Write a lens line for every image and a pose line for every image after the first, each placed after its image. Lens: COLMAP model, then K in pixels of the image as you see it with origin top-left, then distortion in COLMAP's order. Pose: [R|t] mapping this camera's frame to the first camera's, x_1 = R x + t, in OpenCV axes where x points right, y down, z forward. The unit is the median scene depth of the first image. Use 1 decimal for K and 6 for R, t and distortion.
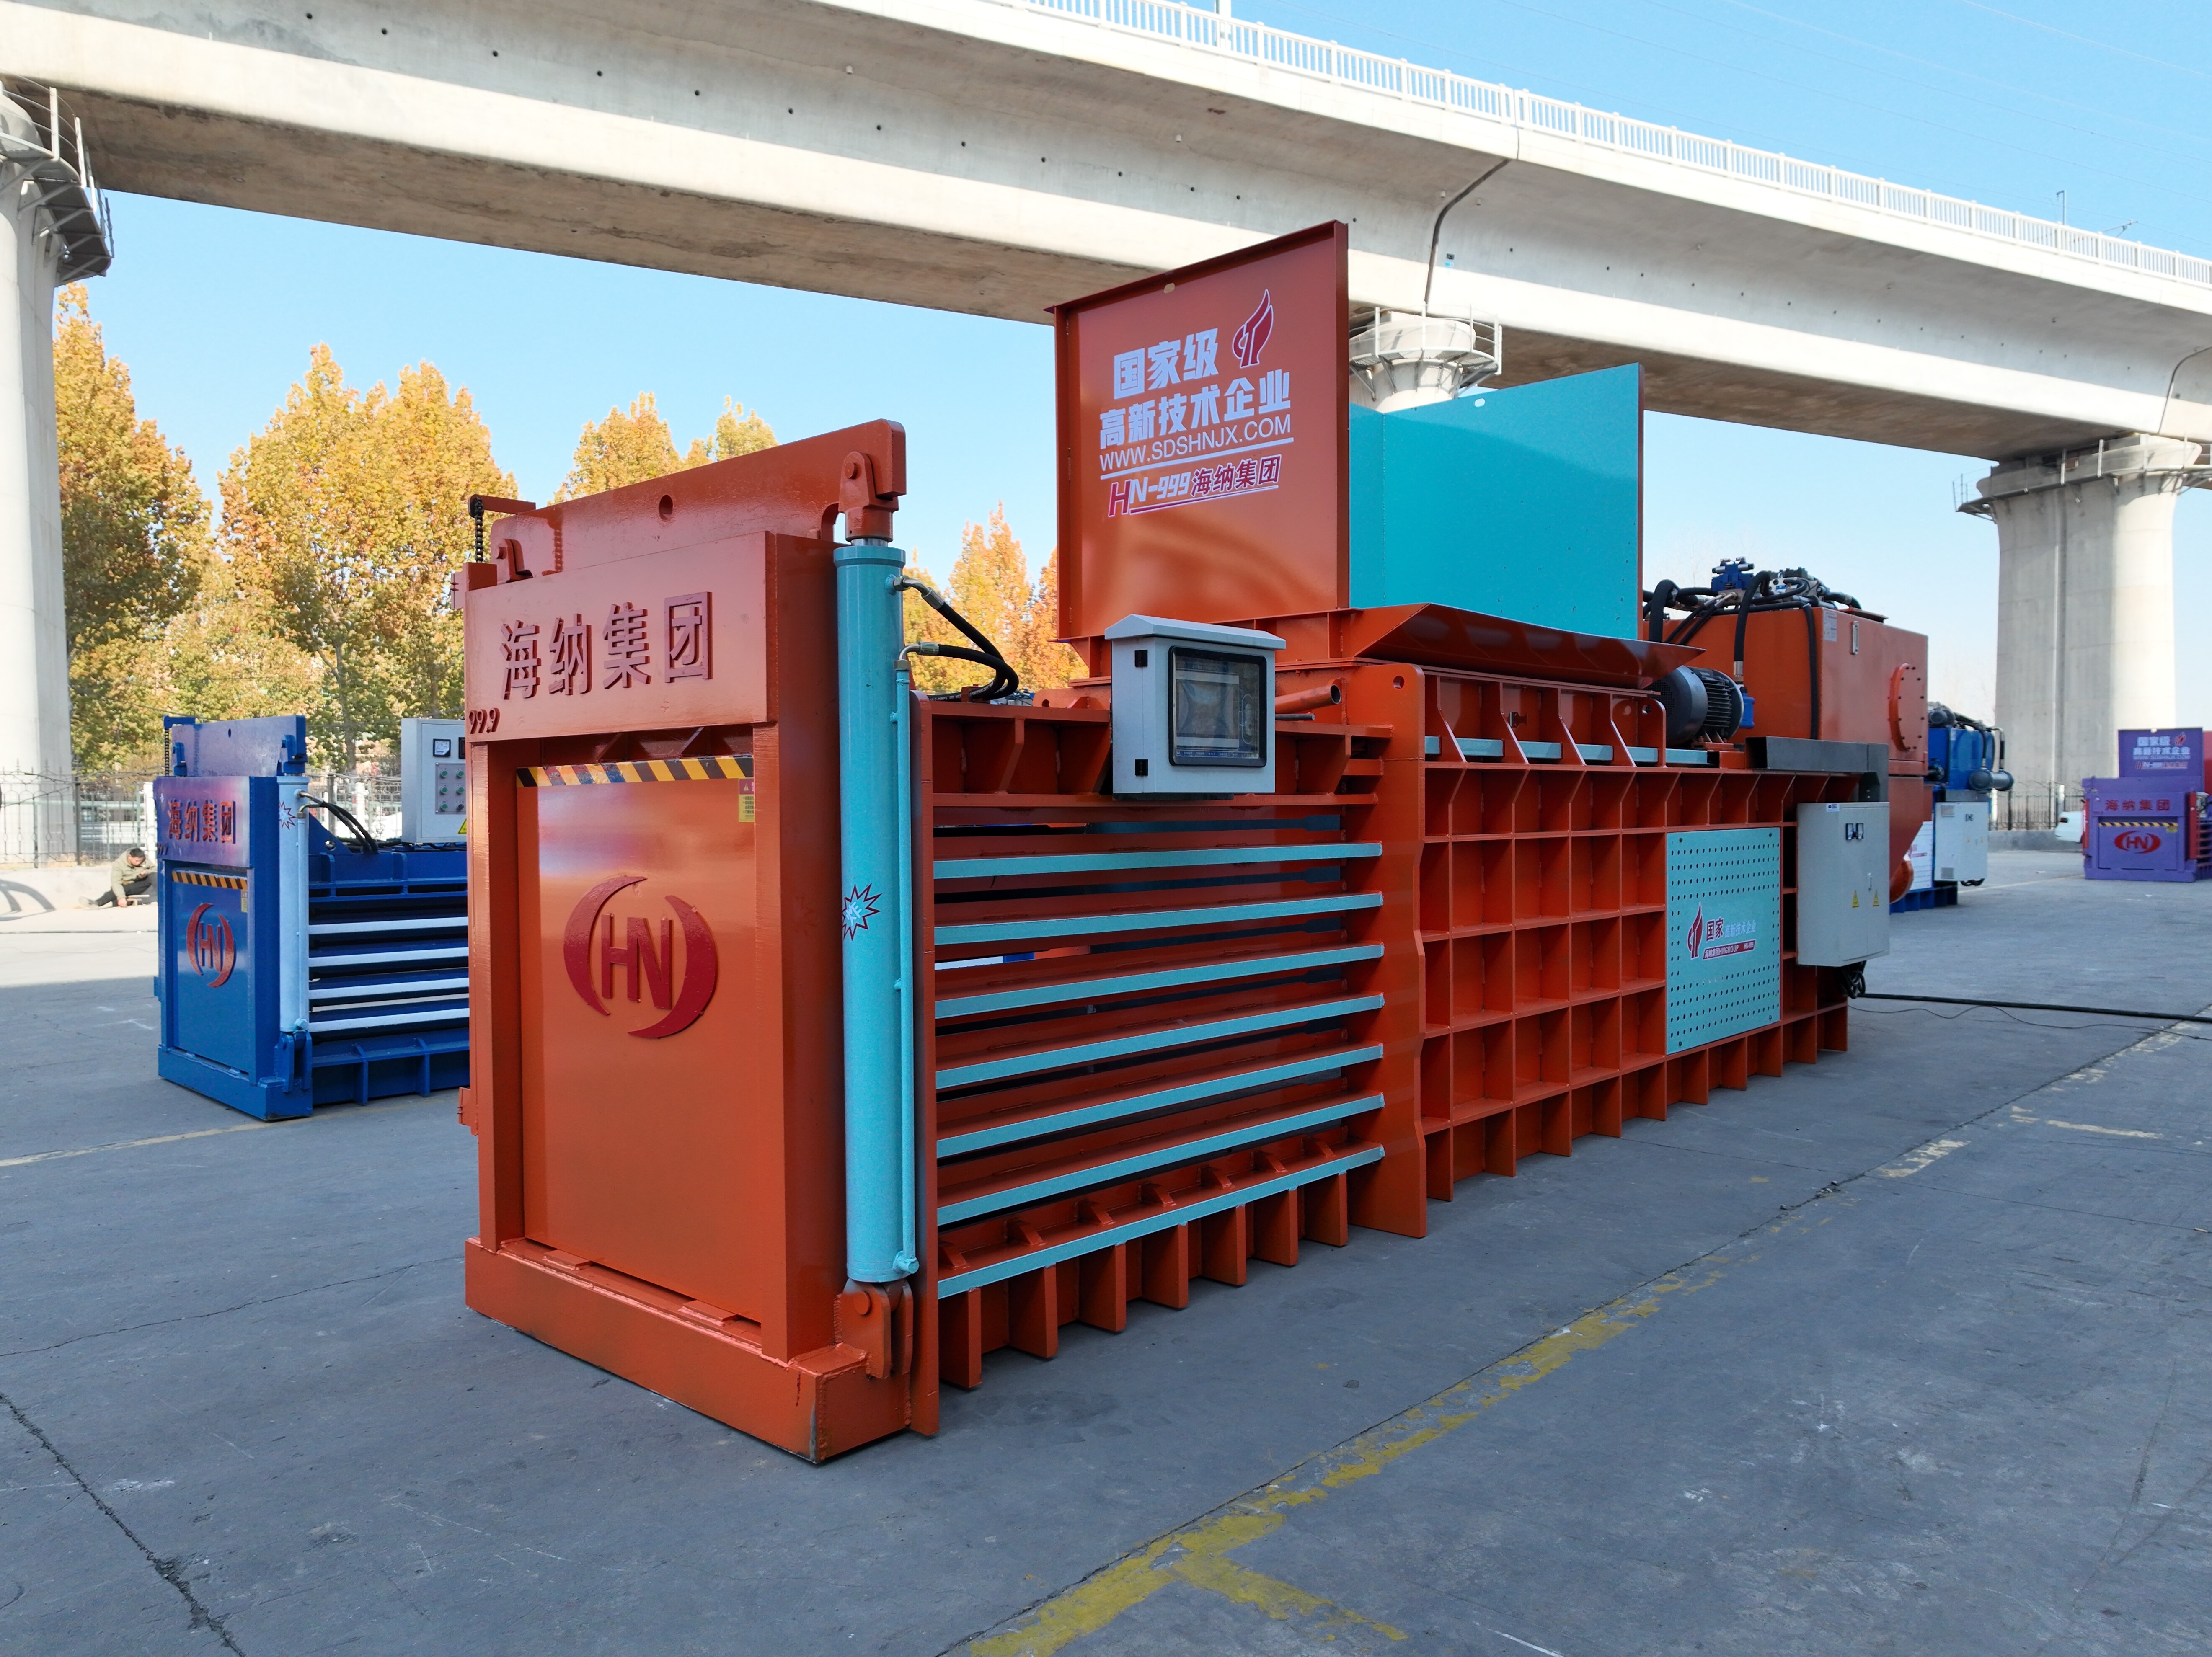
lens RADIAL K [[1569.1, 0, 1104.5], [0, 1569.1, 858.0], [0, 0, 1]] dist [-0.001611, 0.019950]
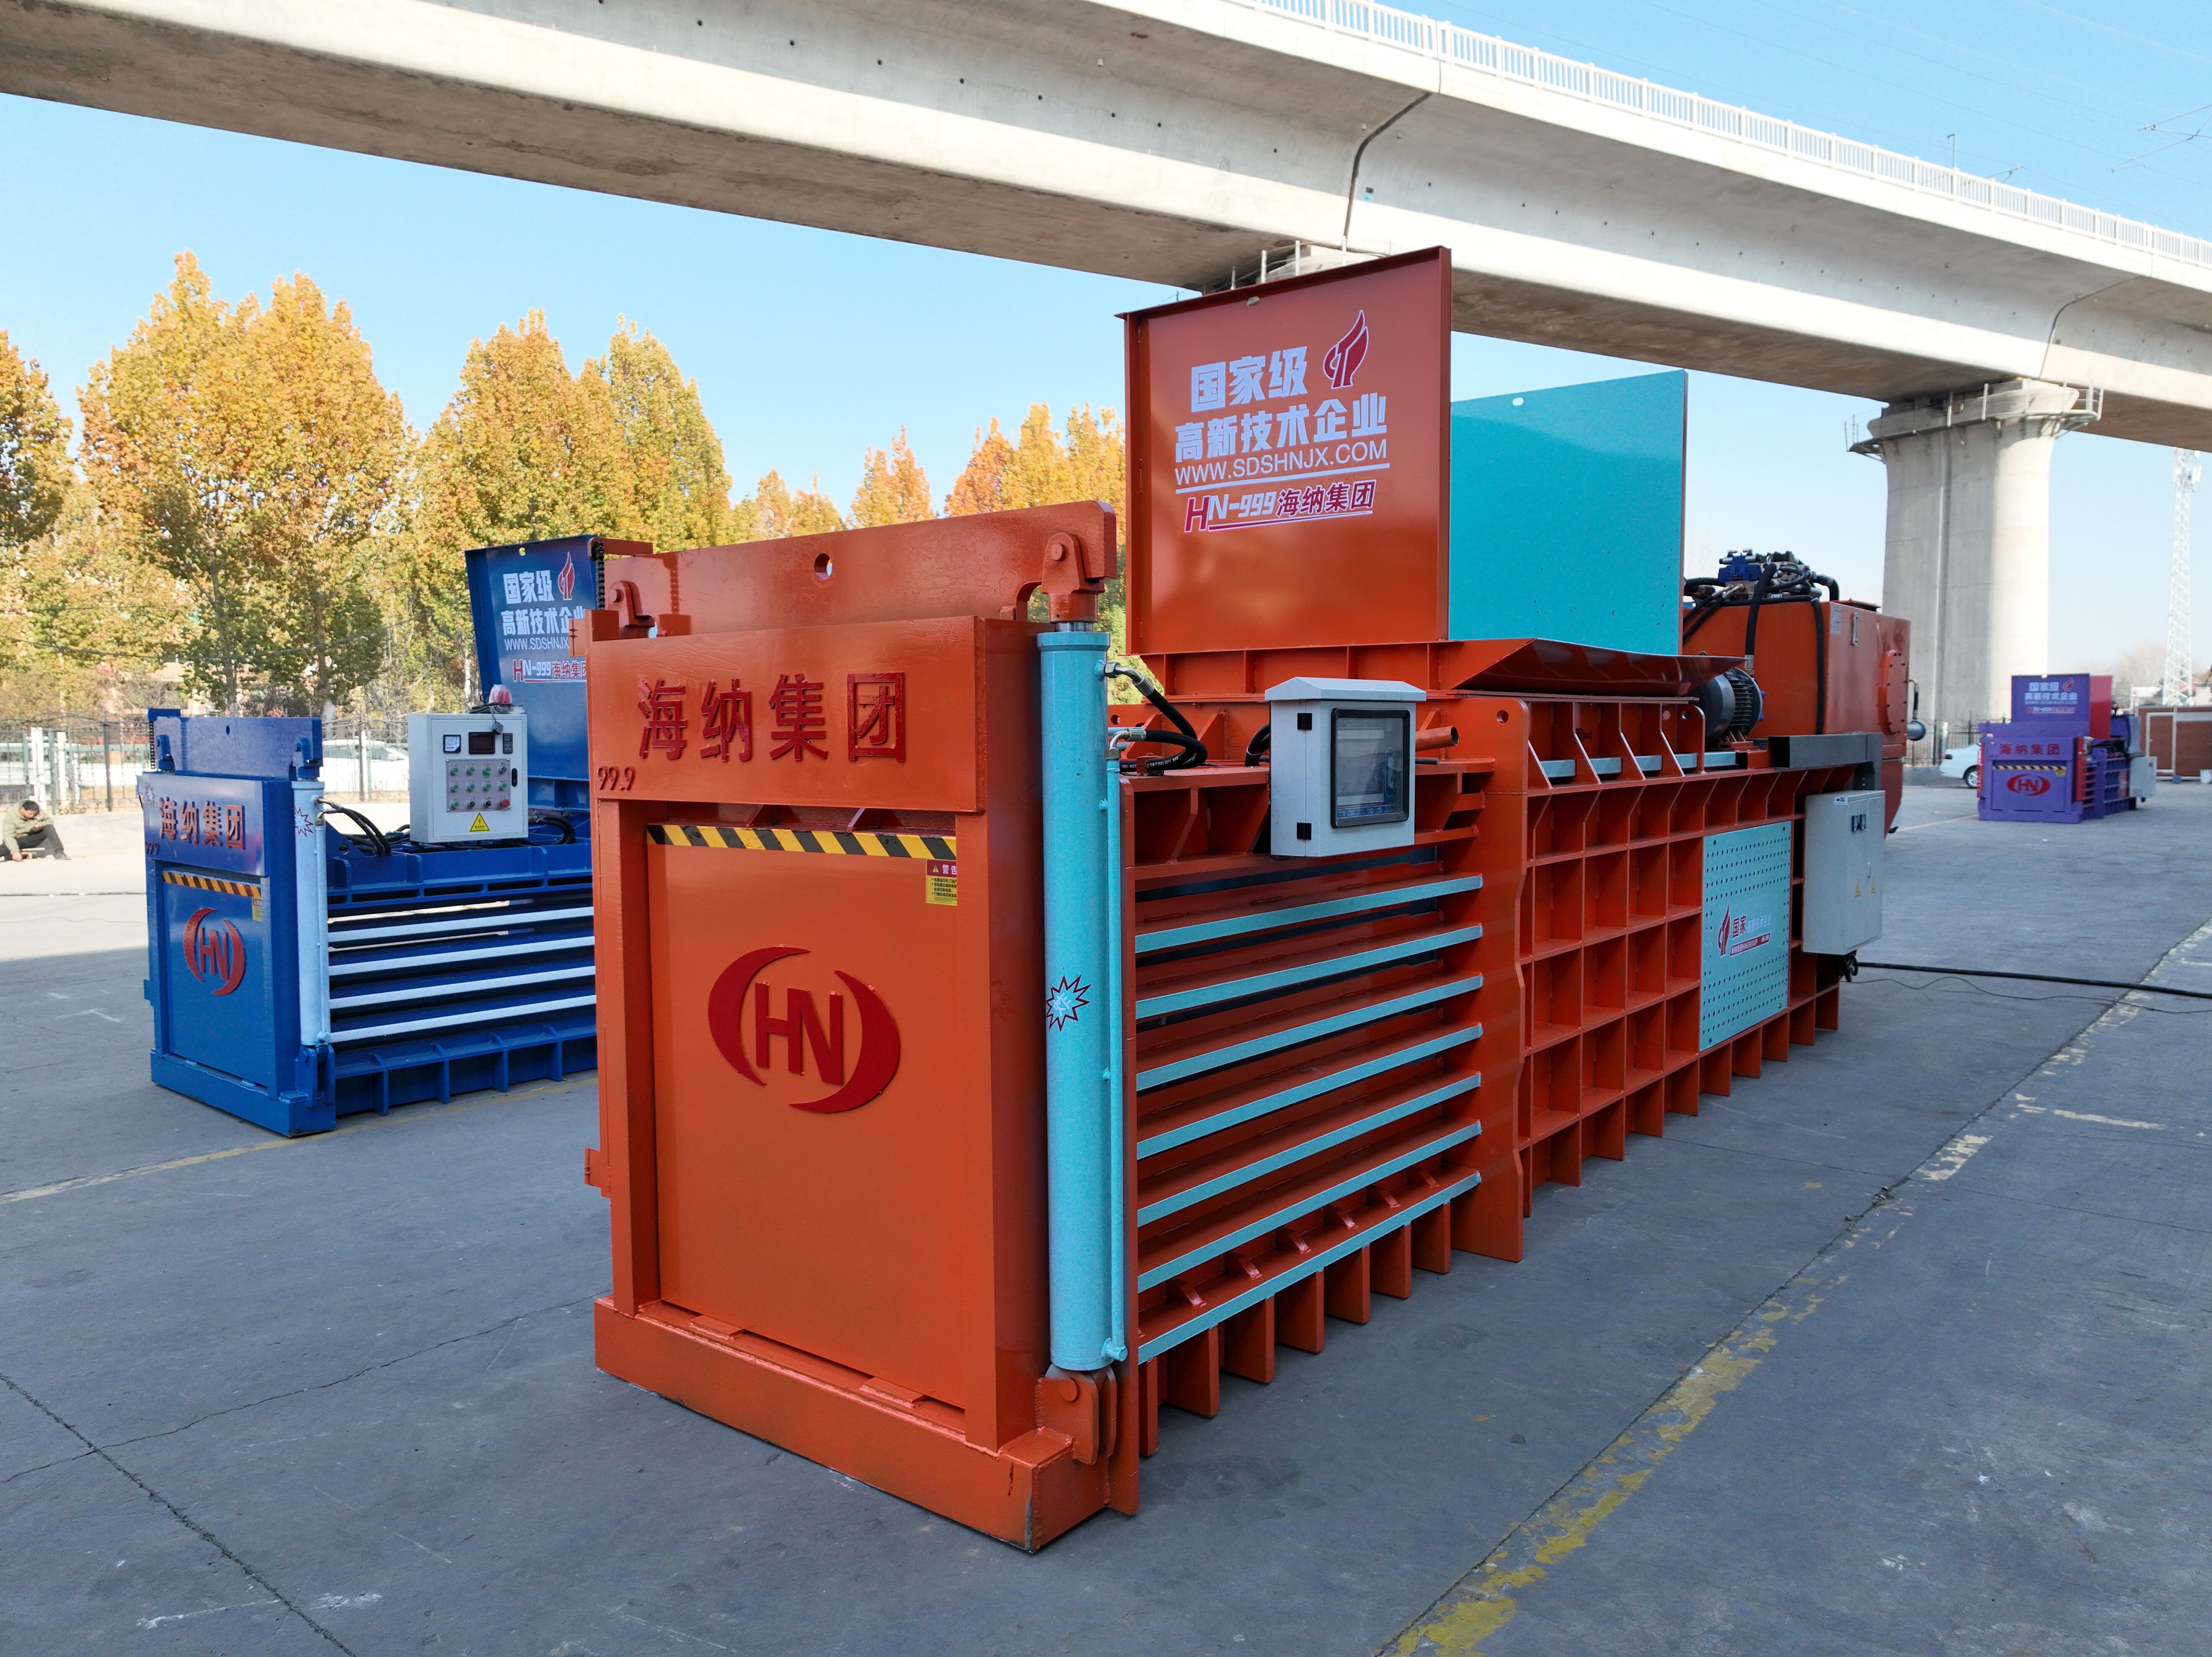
lens RADIAL K [[1569.1, 0, 1107.6], [0, 1569.1, 857.9], [0, 0, 1]] dist [-0.001611, 0.019950]
pose [[0.997782, -0.004916, 0.066383, -0.113885], [0.001863, 0.998941, 0.045981, -0.059023], [-0.066538, -0.045755, 0.996734, 0.009992]]
